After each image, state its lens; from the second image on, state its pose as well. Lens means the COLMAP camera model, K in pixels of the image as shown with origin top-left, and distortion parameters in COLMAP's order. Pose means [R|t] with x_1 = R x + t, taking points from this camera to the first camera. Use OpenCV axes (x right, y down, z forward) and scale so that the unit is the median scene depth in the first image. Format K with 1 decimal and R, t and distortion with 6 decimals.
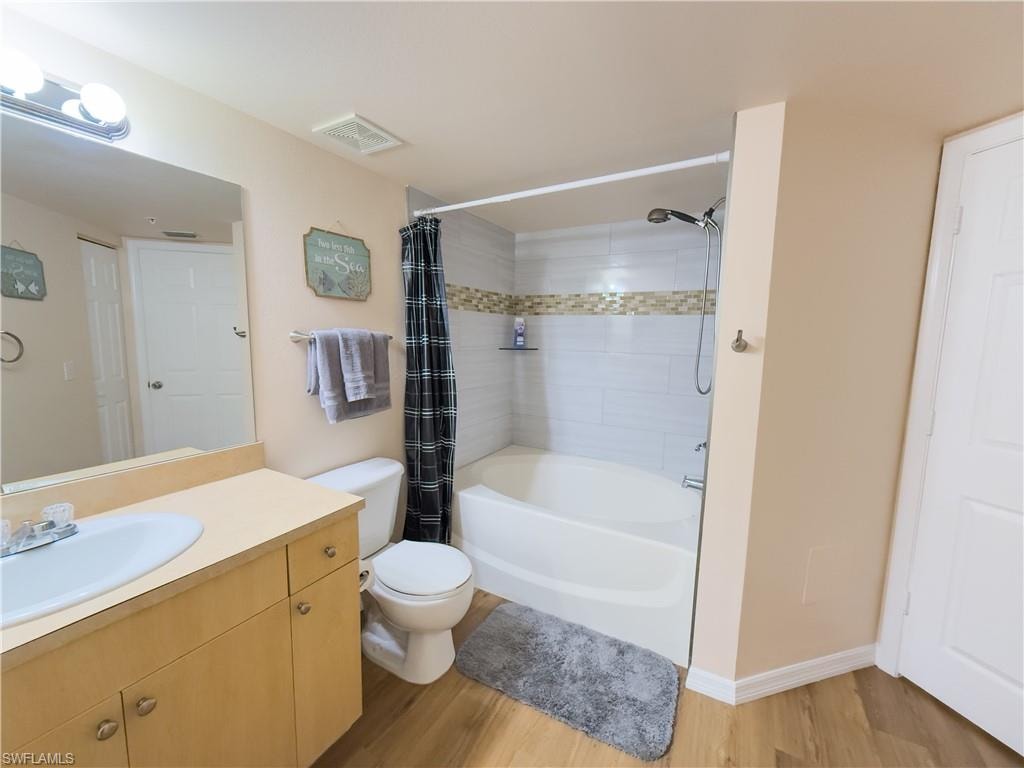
lens RADIAL K [[409.8, 0, 512.0], [0, 409.8, 384.0], [0, 0, 1]] dist [-0.000239, -0.000407]
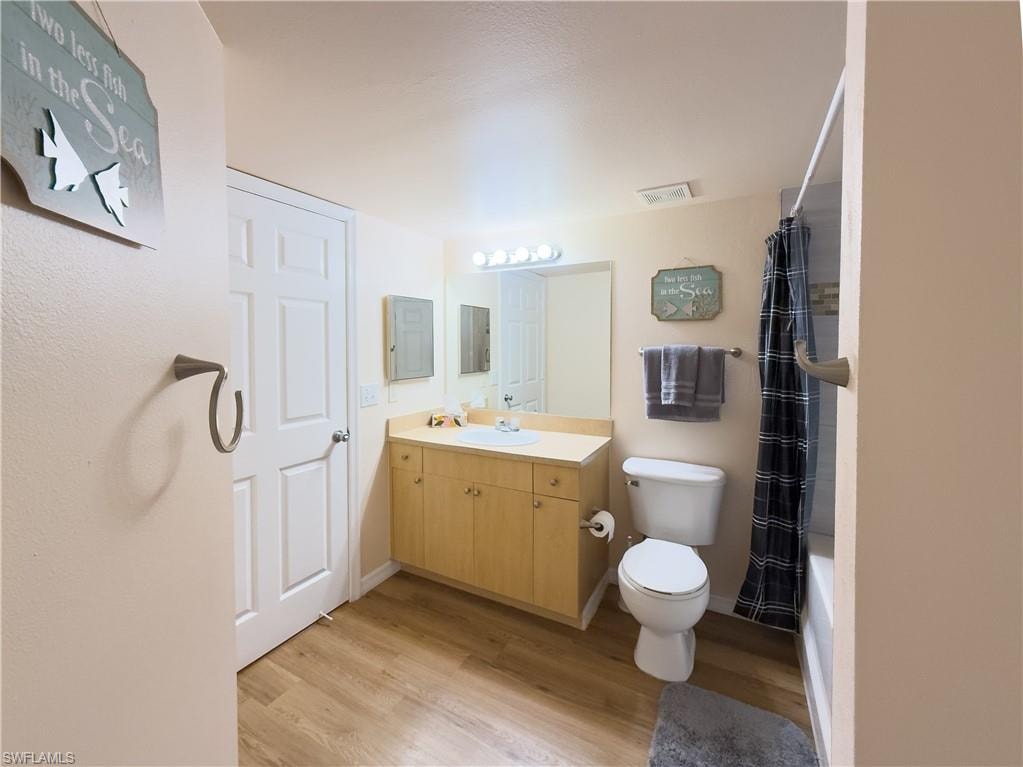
lens RADIAL K [[421.9, 0, 511.5], [0, 421.9, 353.6], [0, 0, 1]] dist [0.000416, 0.000040]
pose [[0.009833, 0.006621, -0.999930, 0.925814], [-0.116312, 0.993198, 0.005433, -0.066903], [0.993164, 0.116250, 0.010536, 0.563396]]
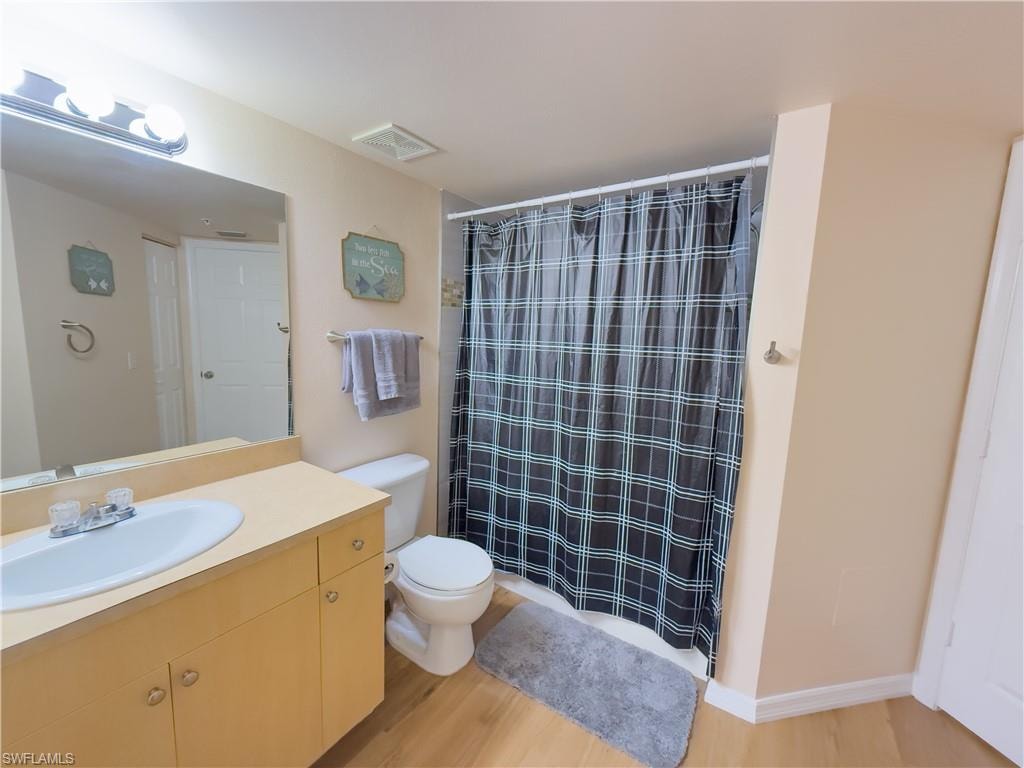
lens RADIAL K [[409.8, 0, 512.0], [0, 409.8, 384.0], [0, 0, 1]] dist [-0.000239, -0.000407]
pose [[0.996508, 0.030038, -0.077907, 0.016864], [-0.029132, 0.999494, 0.012747, -0.022223], [0.078251, -0.010433, 0.996879, -0.012178]]
